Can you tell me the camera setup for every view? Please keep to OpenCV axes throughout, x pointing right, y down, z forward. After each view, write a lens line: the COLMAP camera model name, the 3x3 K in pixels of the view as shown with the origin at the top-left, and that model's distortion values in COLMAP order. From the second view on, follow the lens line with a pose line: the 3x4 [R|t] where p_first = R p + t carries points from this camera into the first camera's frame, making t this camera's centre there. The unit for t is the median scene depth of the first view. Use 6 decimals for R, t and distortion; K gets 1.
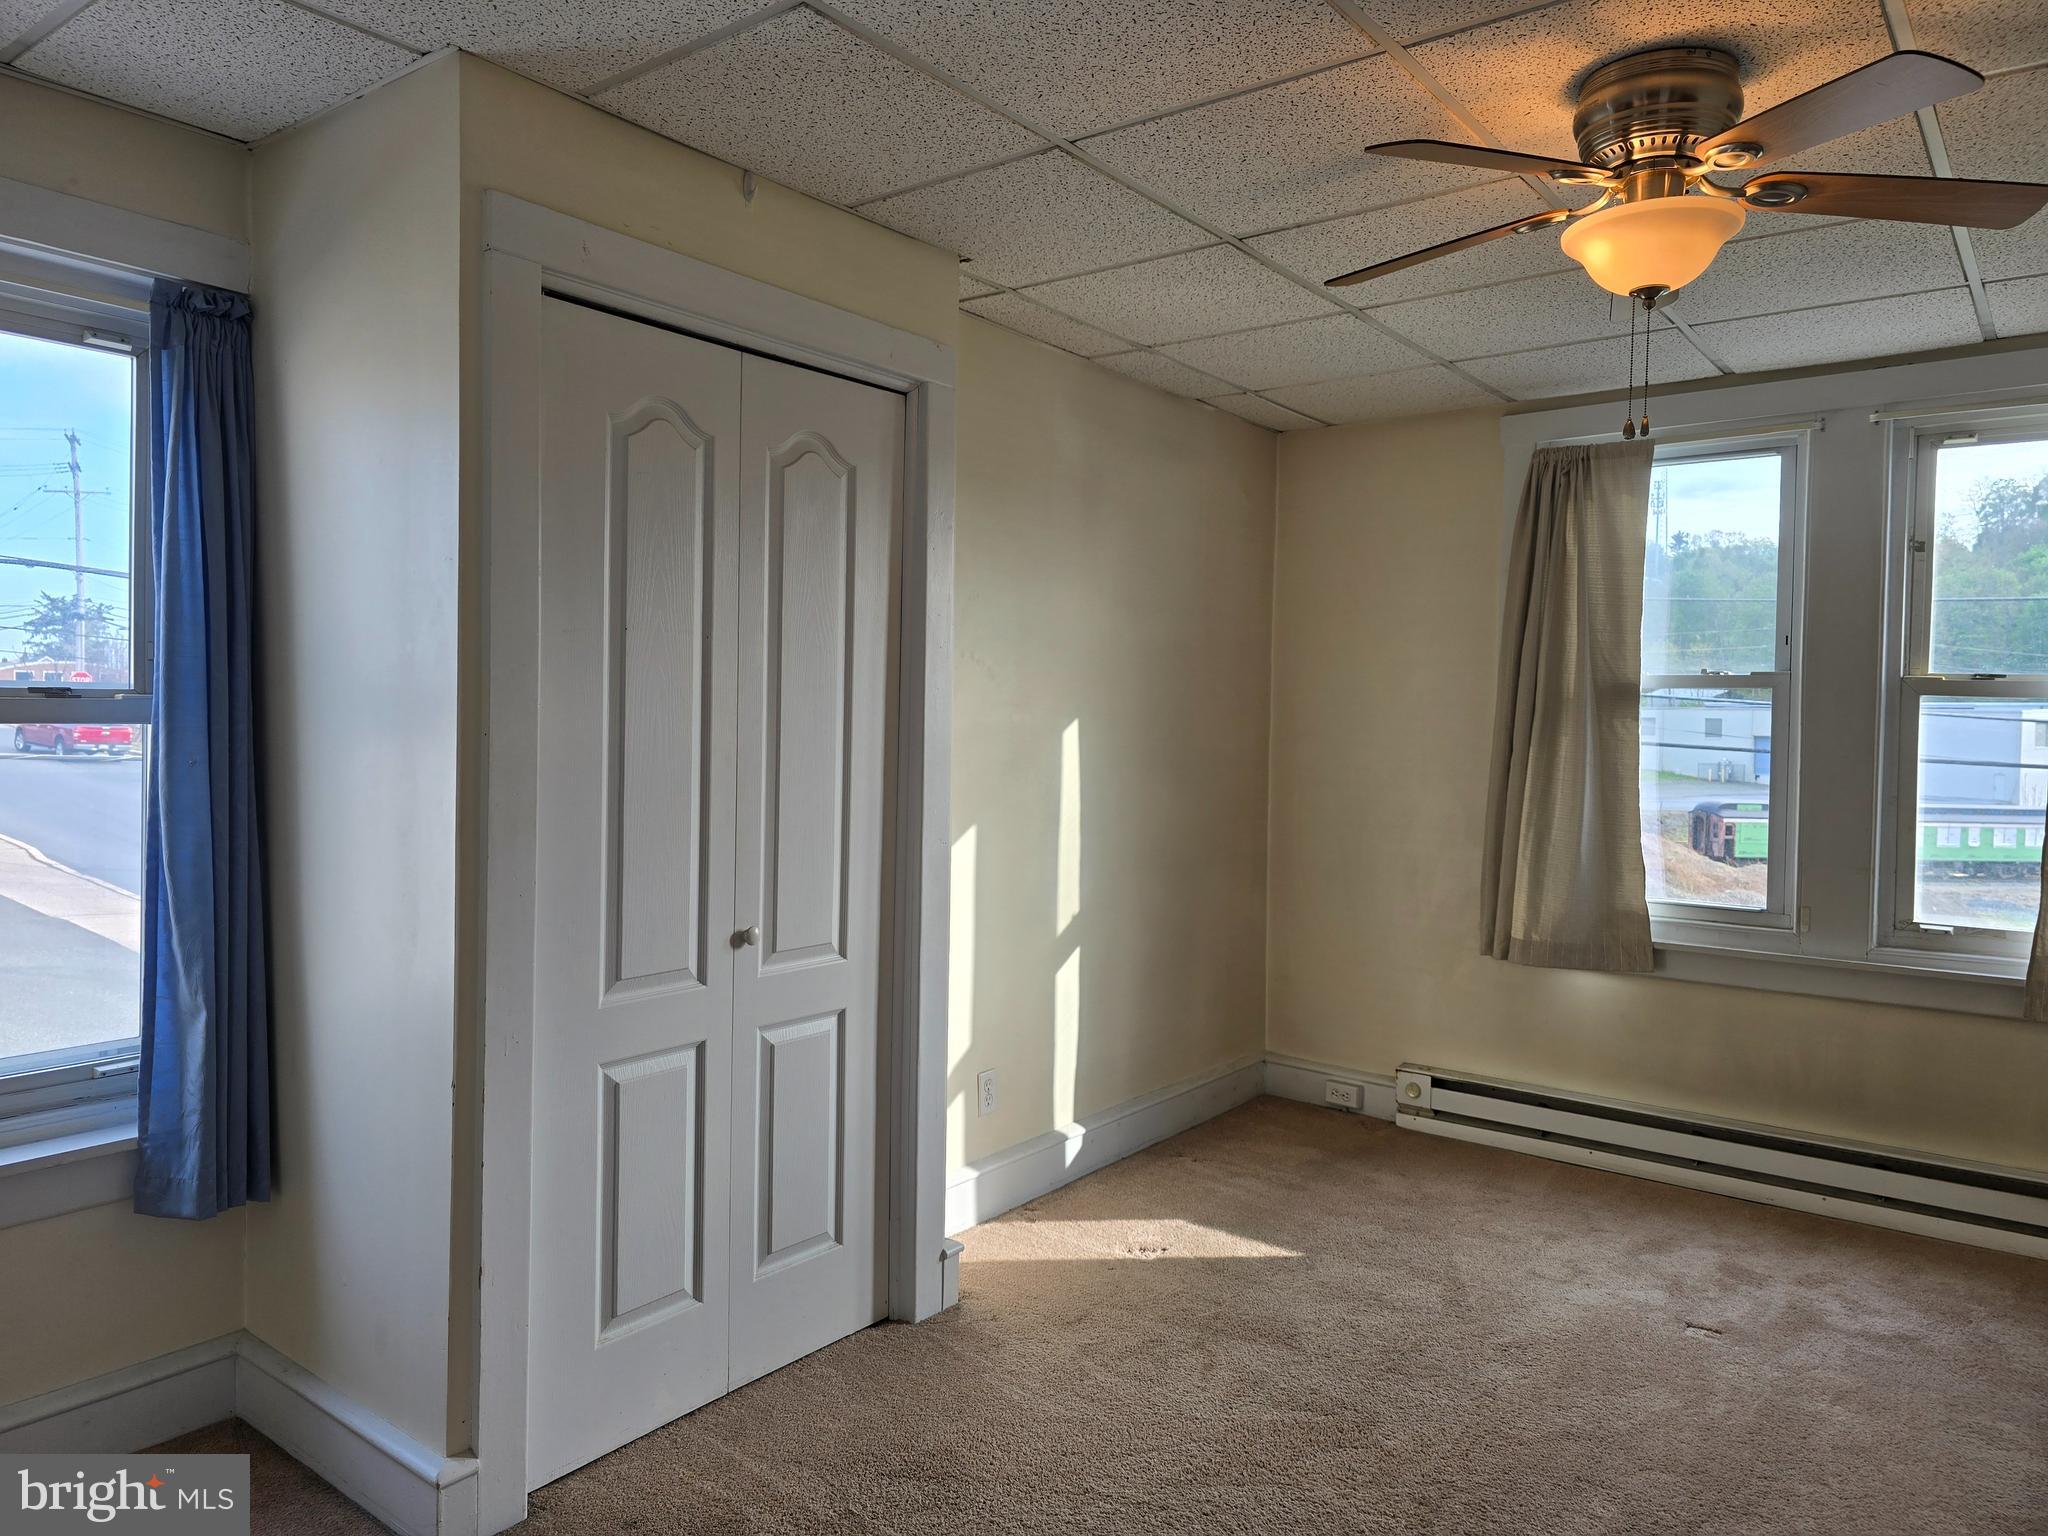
lens RADIAL K [[1378.7, 0, 1057.8], [0, 1378.7, 759.2], [0, 0, 1]] dist [0.061850, -0.057134]
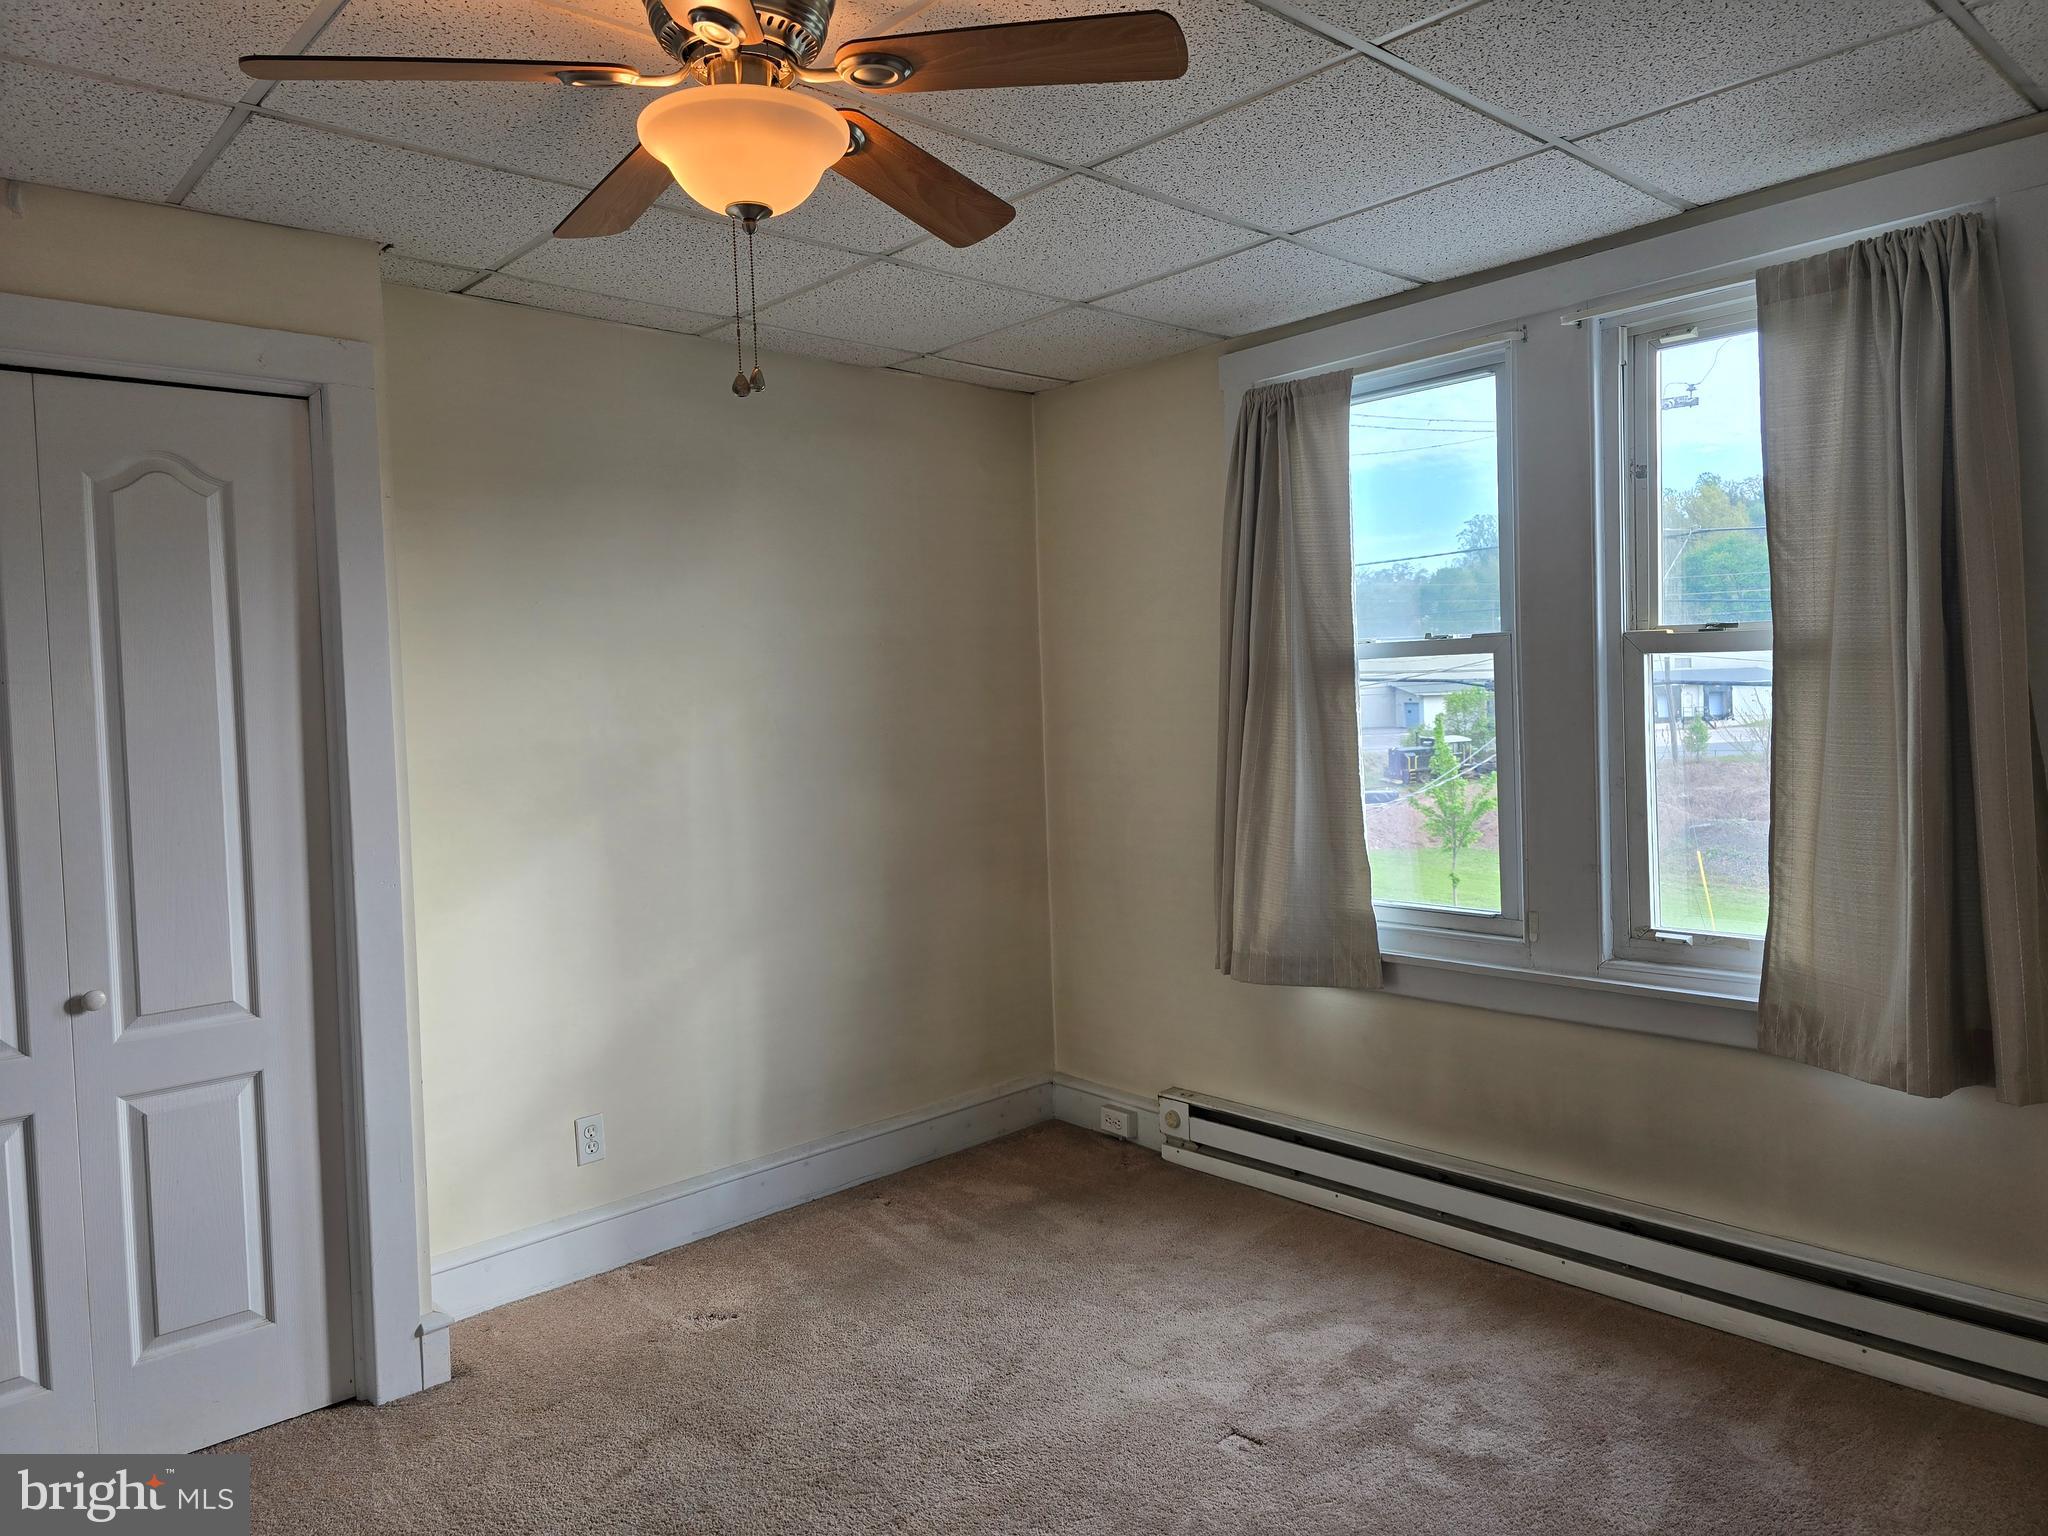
lens RADIAL K [[1378.7, 0, 1020.5], [0, 1378.7, 748.9], [0, 0, 1]] dist [0.061850, -0.057134]
pose [[0.983693, -0.045854, -0.173914, 0.392881], [0.047493, 0.998858, 0.005270, -0.011091], [0.173474, -0.013444, 0.984747, 0.130338]]
